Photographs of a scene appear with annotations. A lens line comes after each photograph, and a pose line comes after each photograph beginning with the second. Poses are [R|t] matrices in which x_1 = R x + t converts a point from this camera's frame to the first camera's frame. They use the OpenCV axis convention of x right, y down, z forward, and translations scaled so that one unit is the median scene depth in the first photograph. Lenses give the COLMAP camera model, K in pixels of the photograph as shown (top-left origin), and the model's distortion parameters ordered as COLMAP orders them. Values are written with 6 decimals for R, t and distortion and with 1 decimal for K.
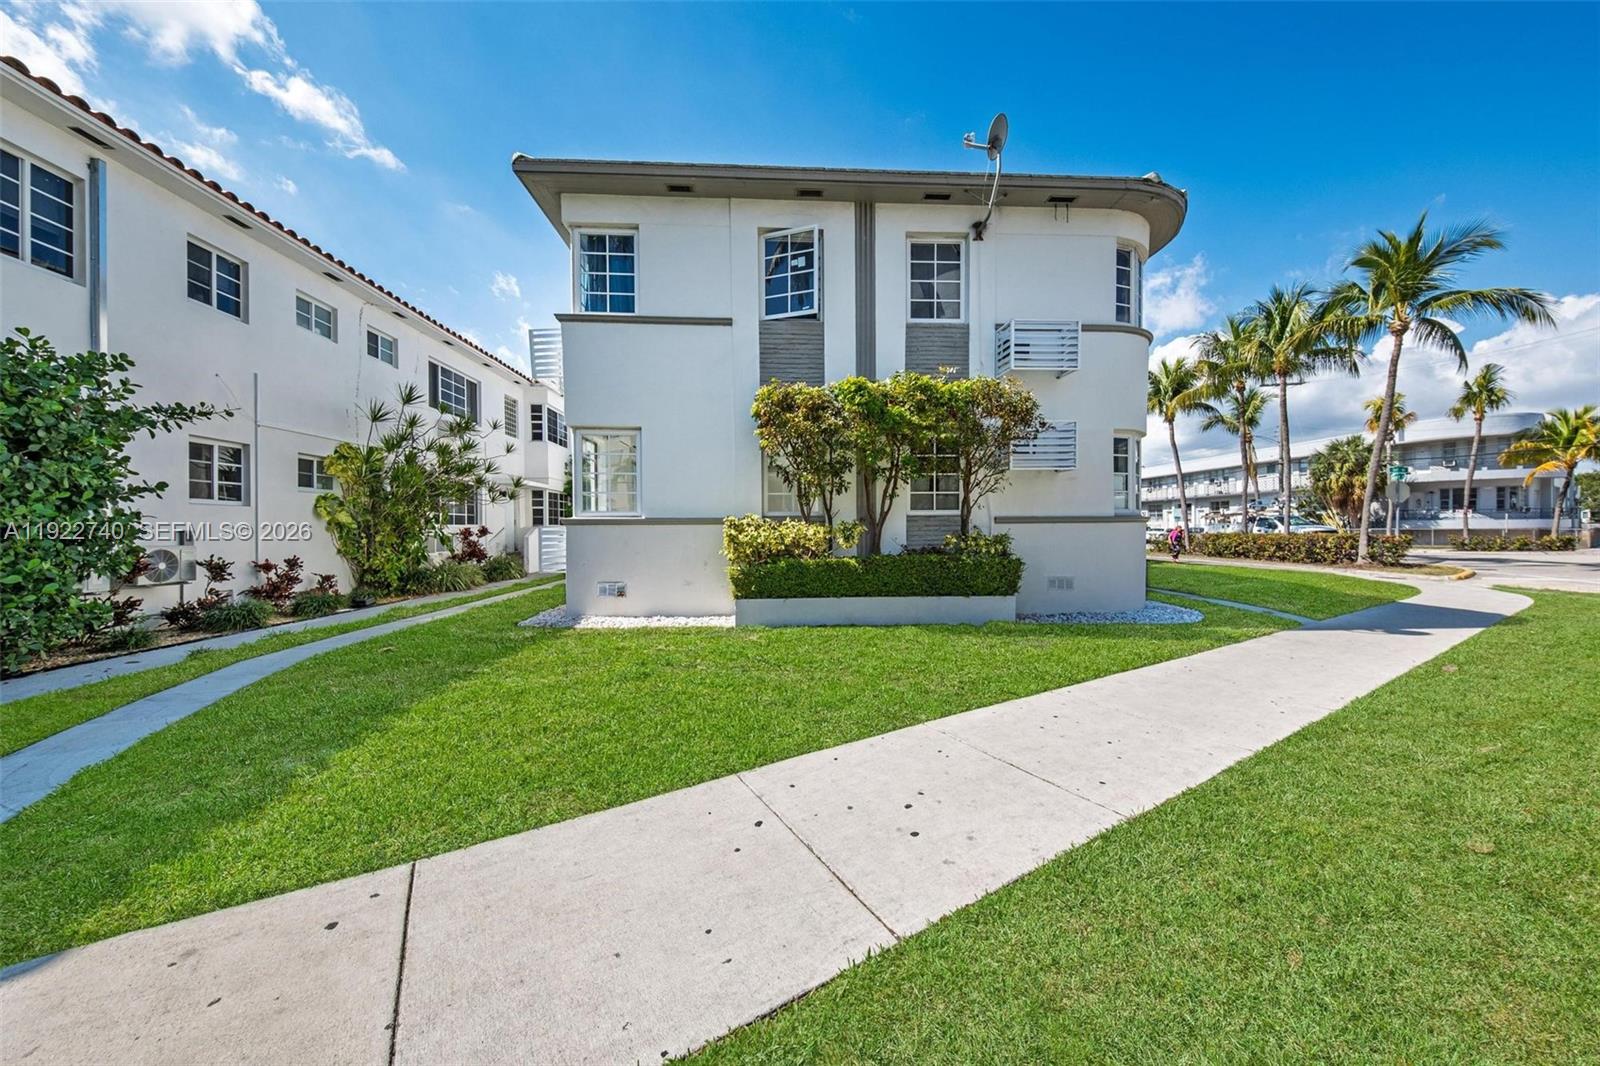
lens RADIAL K [[550.6, 0, 800.0], [0, 550.6, 533.0], [0, 0, 1]] dist [0.001141, -0.004814]
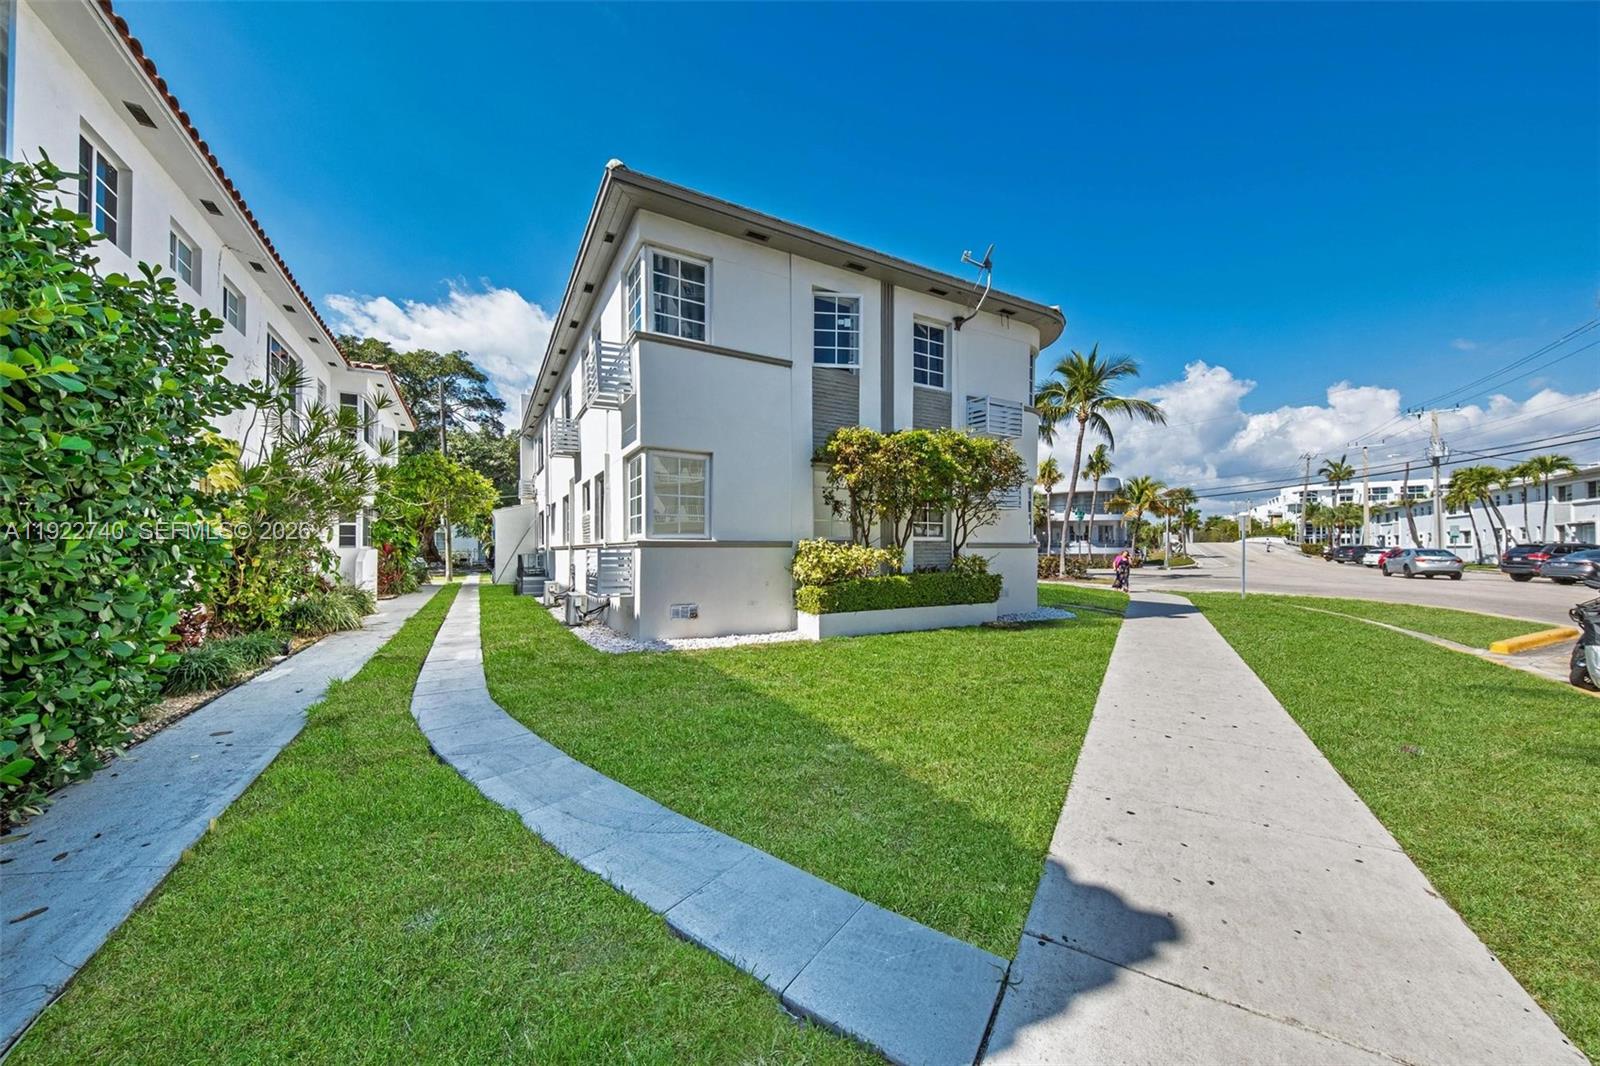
lens RADIAL K [[554.6, 0, 792.7], [0, 554.6, 546.4], [0, 0, 1]] dist [-0.001424, -0.000126]
pose [[0.899642, 0.007849, 0.436558, -0.596059], [0.000775, 0.999808, -0.019573, 0.003645], [-0.436628, 0.017947, 0.899463, 0.002652]]
